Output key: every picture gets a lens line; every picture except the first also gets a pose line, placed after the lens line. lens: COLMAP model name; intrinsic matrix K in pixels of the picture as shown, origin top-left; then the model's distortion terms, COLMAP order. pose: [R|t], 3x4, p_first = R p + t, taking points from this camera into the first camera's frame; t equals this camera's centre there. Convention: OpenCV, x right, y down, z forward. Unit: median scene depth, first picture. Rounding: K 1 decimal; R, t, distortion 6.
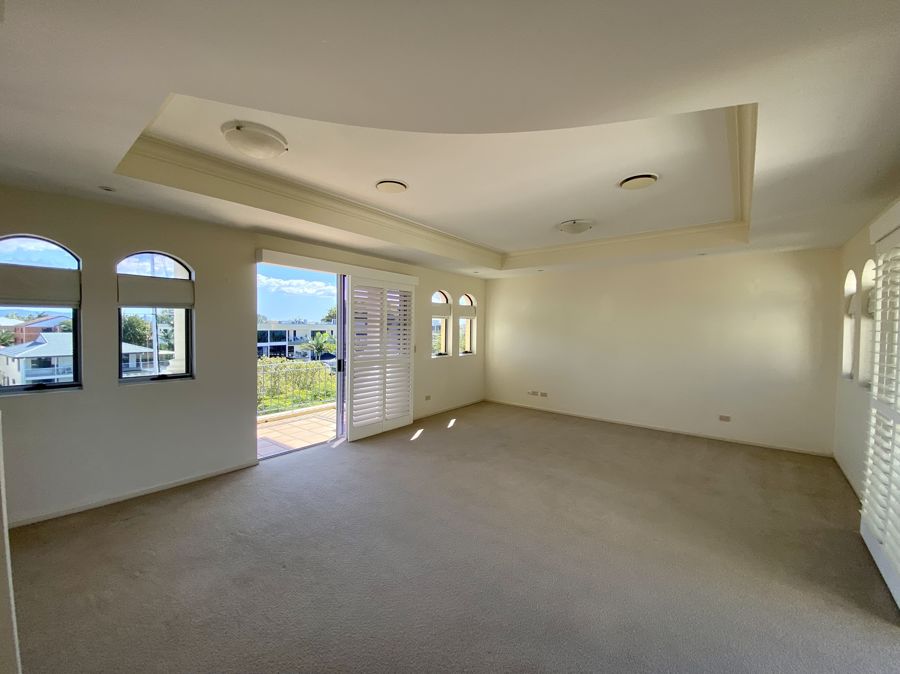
lens RADIAL K [[366.2, 0, 450.0], [0, 366.2, 337.0], [0, 0, 1]] dist [0.028958, -0.023314]
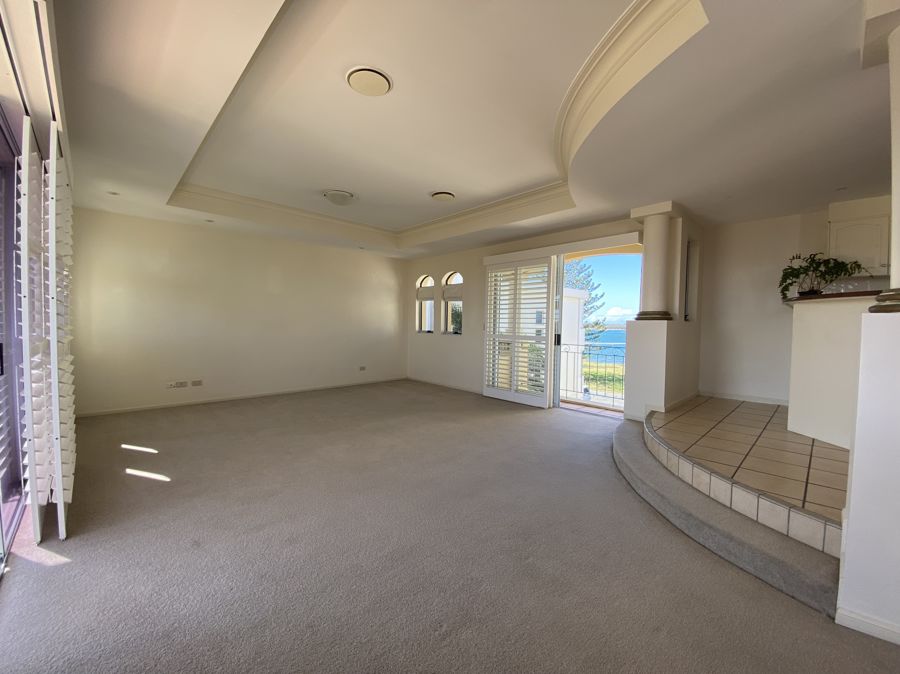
lens RADIAL K [[359.3, 0, 450.0], [0, 359.3, 337.0], [0, 0, 1]] dist [0.011979, -0.010305]
pose [[0.120219, -0.040740, 0.991911, -0.506232], [0.017422, 0.999090, 0.038924, 0.047493], [-0.992594, 0.012602, 0.120820, 0.450112]]
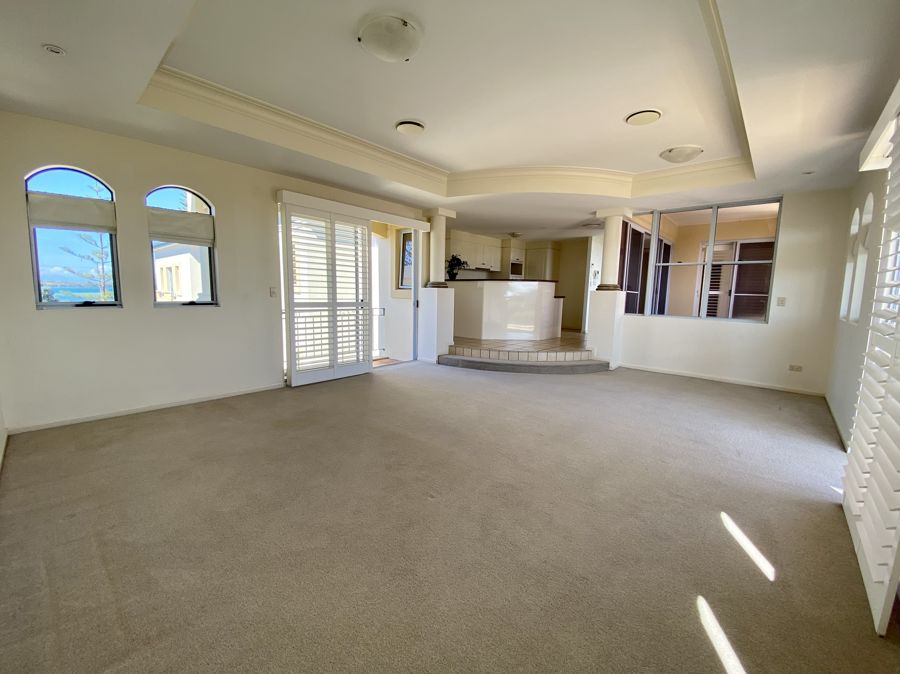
lens RADIAL K [[361.9, 0, 456.8], [0, 361.9, 334.8], [0, 0, 1]] dist [0.031151, -0.031500]
pose [[-0.999602, -0.028178, 0.001686, 0.239493], [-0.027594, 0.987991, 0.152026, 0.021306], [-0.005950, 0.151919, -0.988375, 1.273695]]
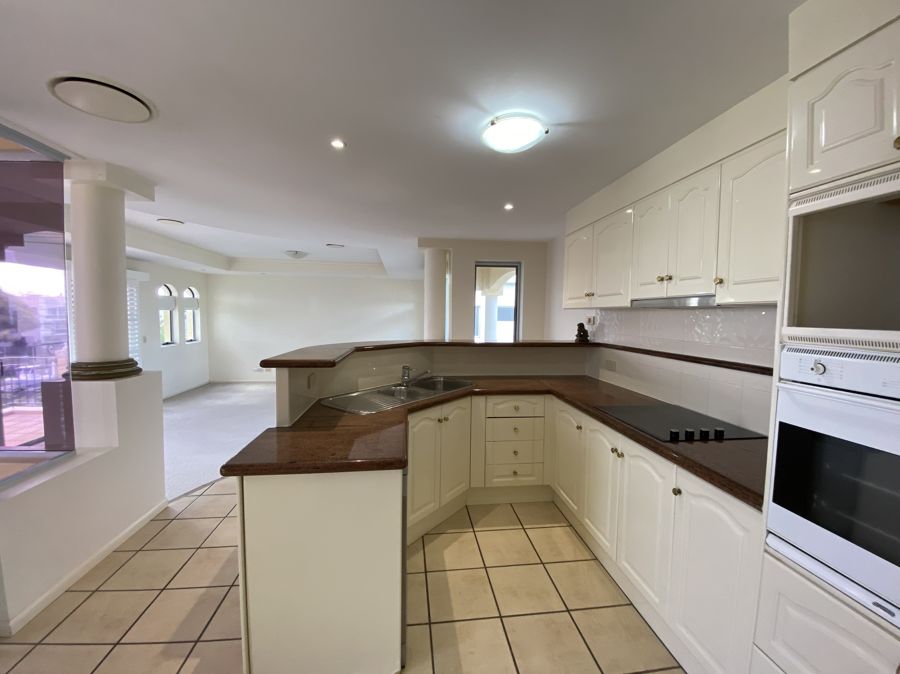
lens RADIAL K [[366.2, 0, 450.0], [0, 366.2, 337.0], [0, 0, 1]] dist [0.028958, -0.023314]
pose [[0.703653, -0.043302, 0.709224, -0.245179], [0.014609, 0.998812, 0.046489, -0.011678], [-0.710394, -0.022351, 0.703449, -0.426683]]
